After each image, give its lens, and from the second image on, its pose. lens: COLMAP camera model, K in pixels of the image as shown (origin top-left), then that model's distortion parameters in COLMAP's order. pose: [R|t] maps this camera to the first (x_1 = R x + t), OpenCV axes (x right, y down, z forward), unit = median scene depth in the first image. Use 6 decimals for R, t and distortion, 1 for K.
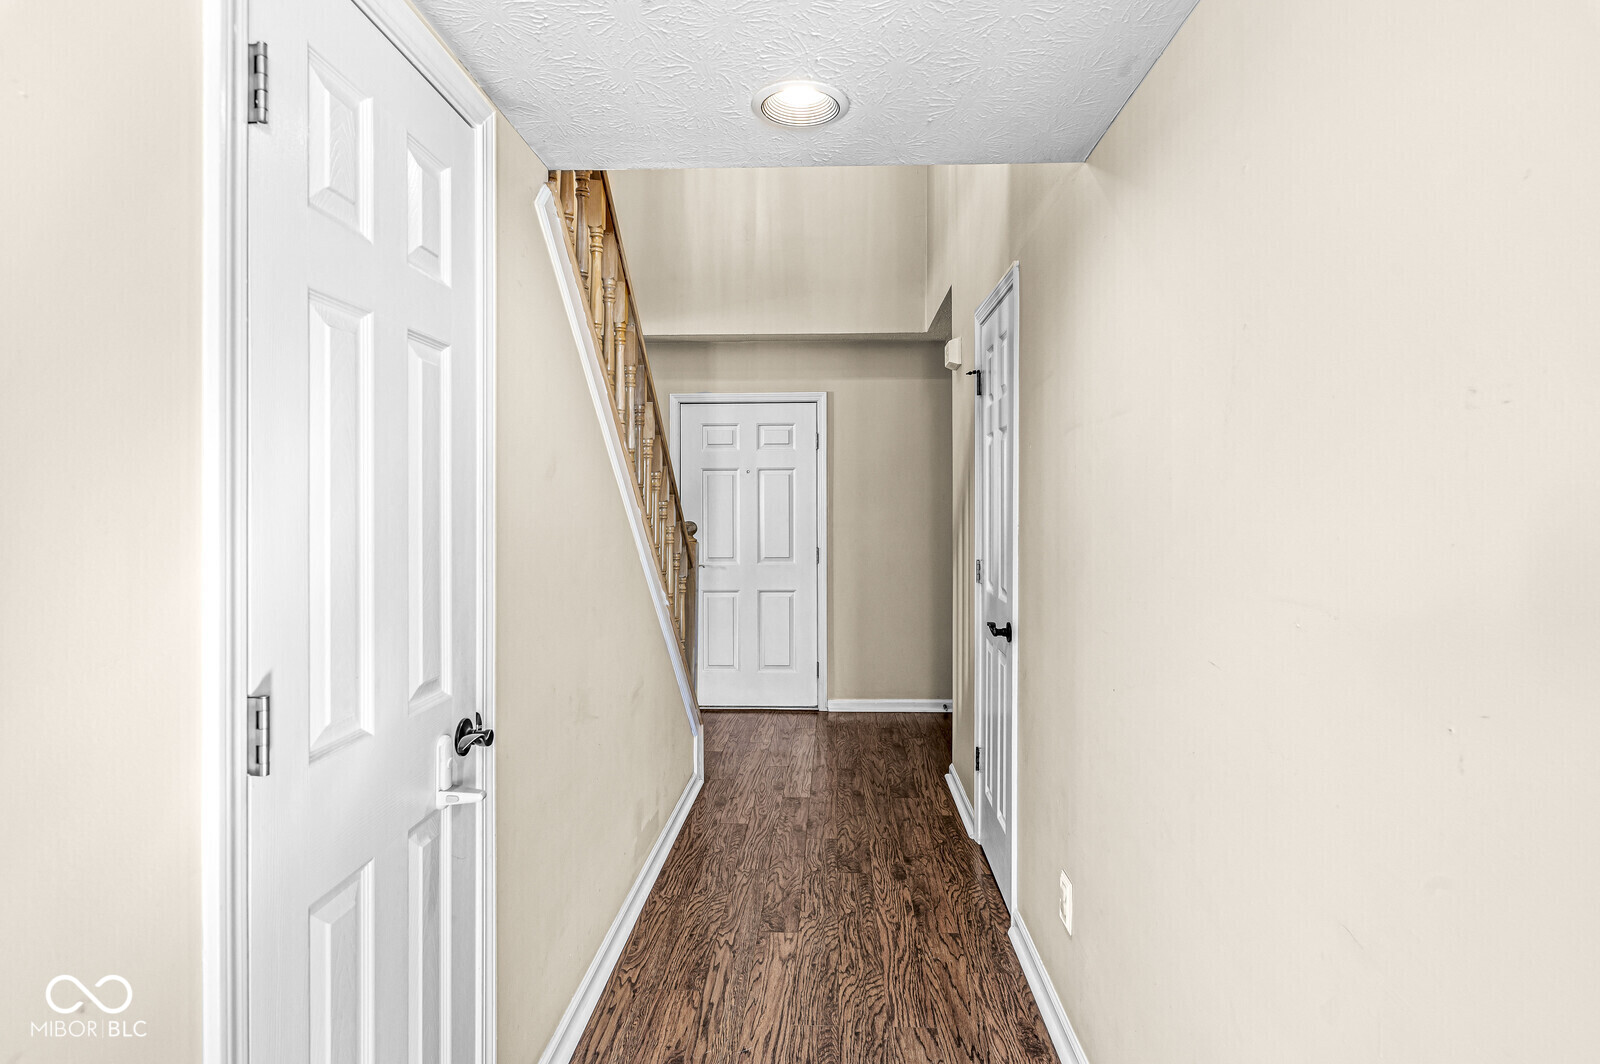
lens RADIAL K [[832.7, 0, 801.9], [0, 832.7, 519.2], [0, 0, 1]] dist [-0.000423, -0.000007]
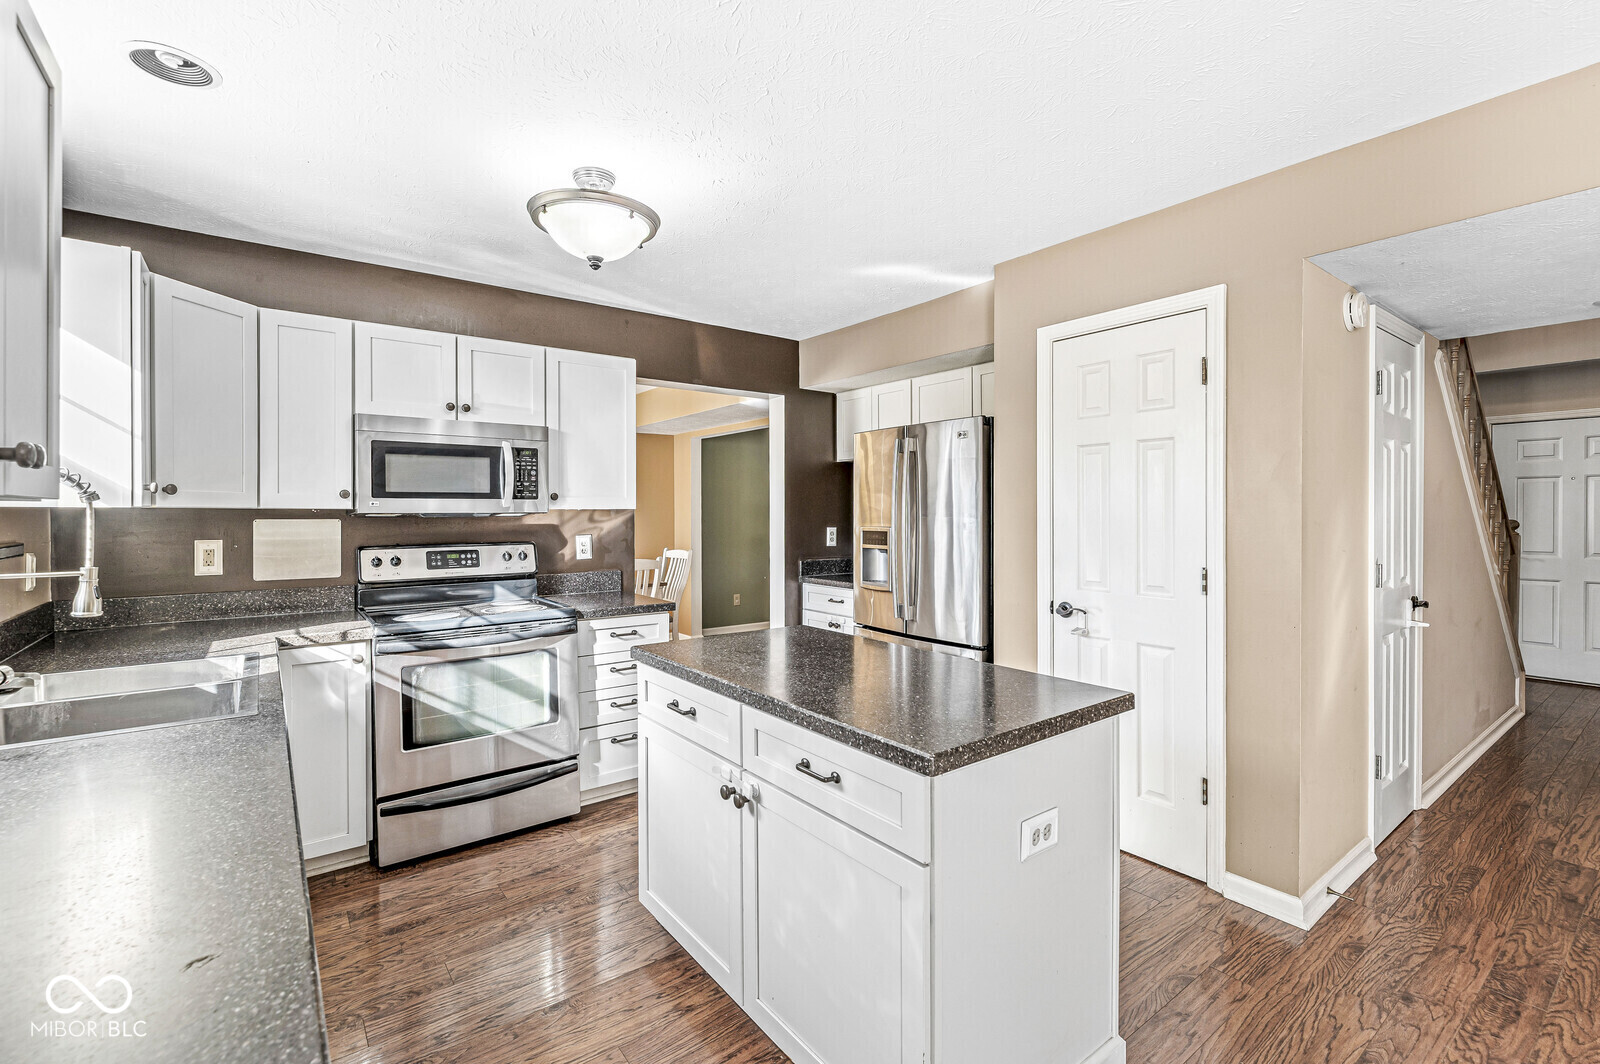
lens RADIAL K [[710.4, 0, 801.0], [0, 710.4, 520.2], [0, 0, 1]] dist [0.000808, -0.000924]
pose [[0.636713, 0.007800, -0.771061, 0.019951], [-0.008578, 0.999959, 0.003032, 0.010775], [0.771053, 0.004684, 0.636754, -0.665752]]
